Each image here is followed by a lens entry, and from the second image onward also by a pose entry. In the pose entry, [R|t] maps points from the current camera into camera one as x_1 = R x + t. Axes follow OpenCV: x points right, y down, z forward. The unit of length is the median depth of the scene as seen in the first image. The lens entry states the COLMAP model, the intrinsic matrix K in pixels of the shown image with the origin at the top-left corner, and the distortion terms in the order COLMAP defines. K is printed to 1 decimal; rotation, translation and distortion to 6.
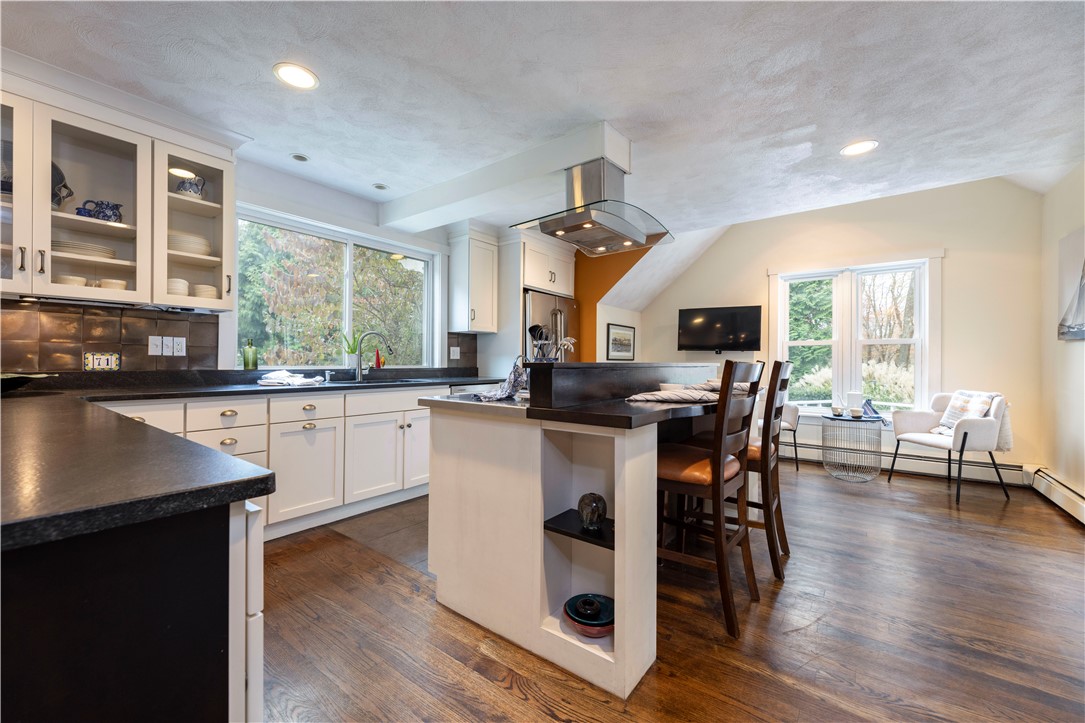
lens RADIAL K [[433.6, 0, 542.2], [0, 433.6, 359.3], [0, 0, 1]] dist [-0.002110, -0.000111]
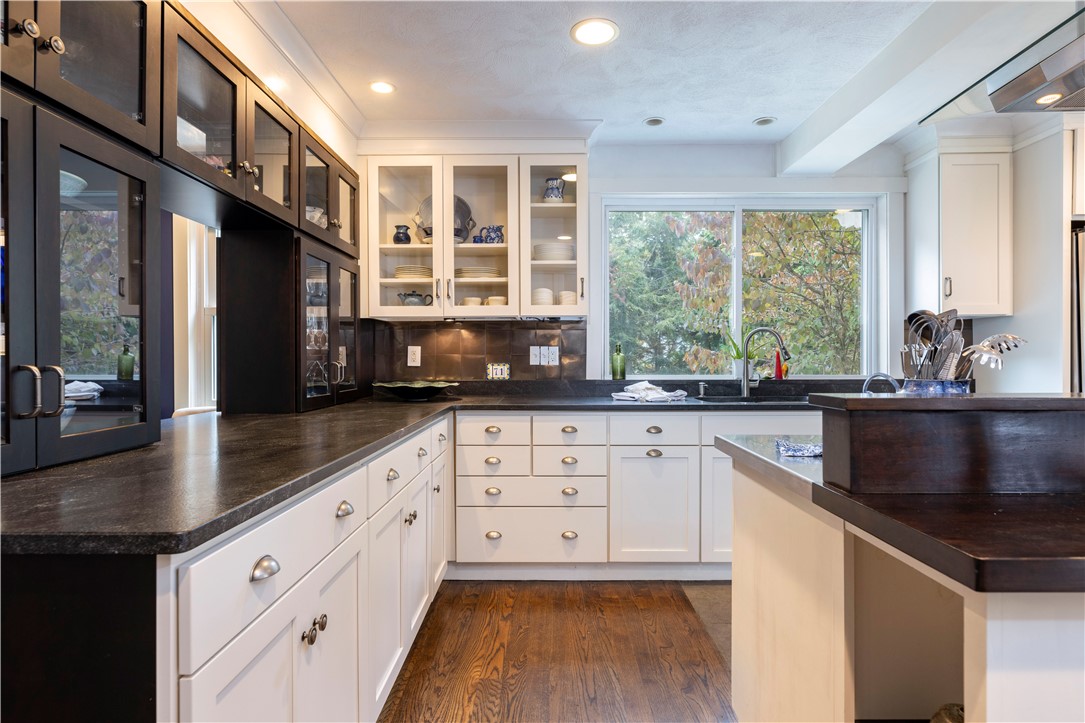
lens RADIAL K [[571.9, 0, 542.1], [0, 571.9, 357.7], [0, 0, 1]] dist [0.001079, -0.000527]
pose [[0.599328, -0.007220, -0.800471, 0.195020], [0.010266, 0.999946, -0.001334, -0.024409], [0.800438, -0.007418, 0.599370, 0.204064]]
